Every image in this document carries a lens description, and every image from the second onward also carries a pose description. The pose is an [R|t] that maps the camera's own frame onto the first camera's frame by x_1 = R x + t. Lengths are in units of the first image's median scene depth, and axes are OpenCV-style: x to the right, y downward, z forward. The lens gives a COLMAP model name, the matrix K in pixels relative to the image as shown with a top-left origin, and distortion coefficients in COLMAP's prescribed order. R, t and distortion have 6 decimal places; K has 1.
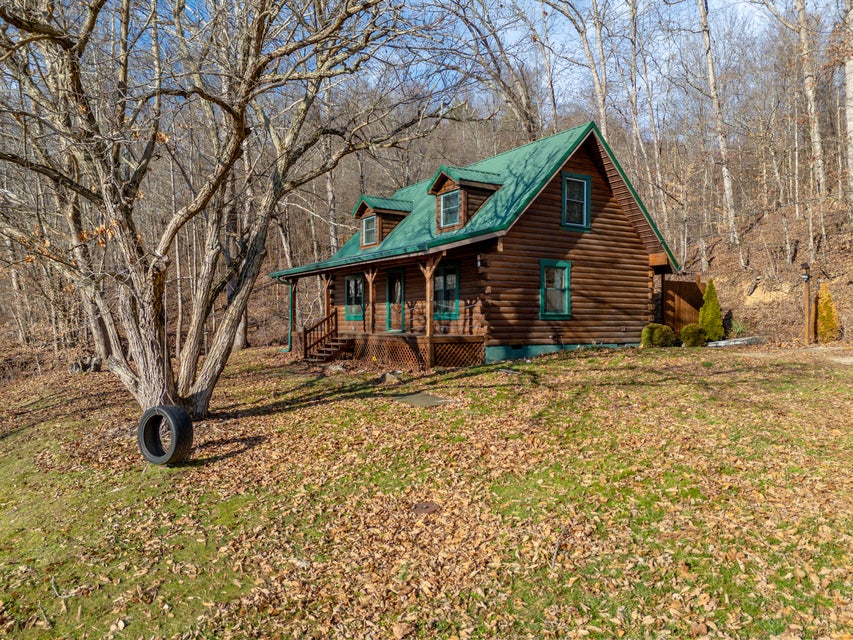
lens RADIAL K [[620.2, 0, 426.5], [0, 620.2, 320.0], [0, 0, 1]] dist [0.075258, -0.068102]
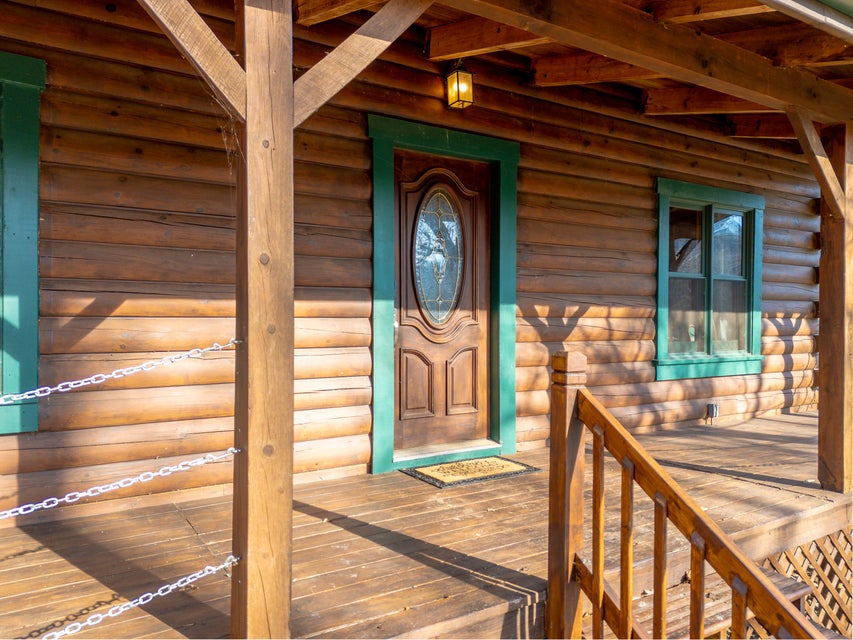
lens RADIAL K [[620.2, 0, 426.5], [0, 620.2, 320.0], [0, 0, 1]] dist [0.075258, -0.068102]
pose [[0.005421, -0.008739, 0.999947, -0.429010], [-0.009943, 0.999912, 0.008792, -0.045567], [-0.999936, -0.009990, 0.005334, 1.744892]]
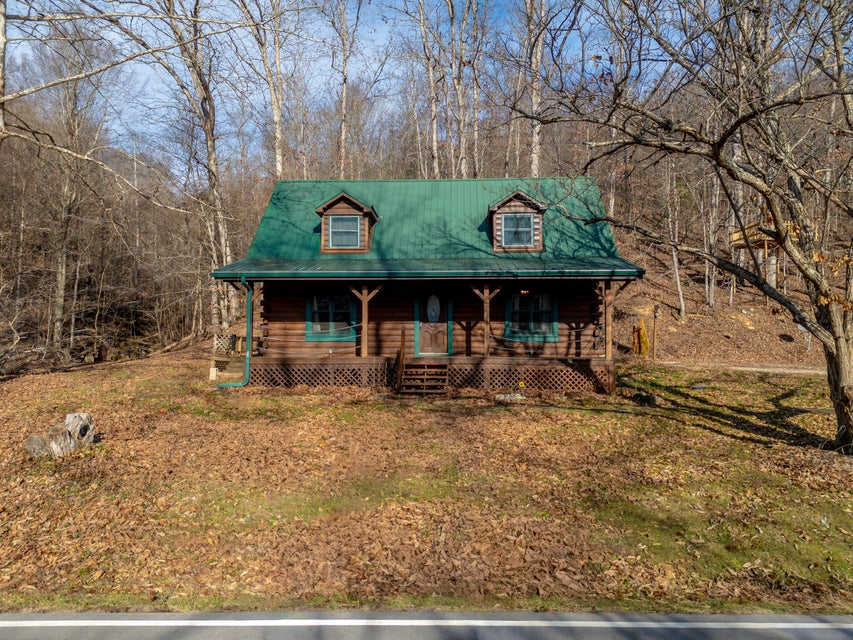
lens RADIAL K [[620.2, 0, 426.5], [0, 620.2, 320.0], [0, 0, 1]] dist [0.075258, -0.068102]
pose [[0.585364, 0.032642, 0.810113, -1.332679], [-0.004539, 0.999305, -0.036985, 0.002621], [-0.810758, 0.017972, 0.585105, 0.853734]]
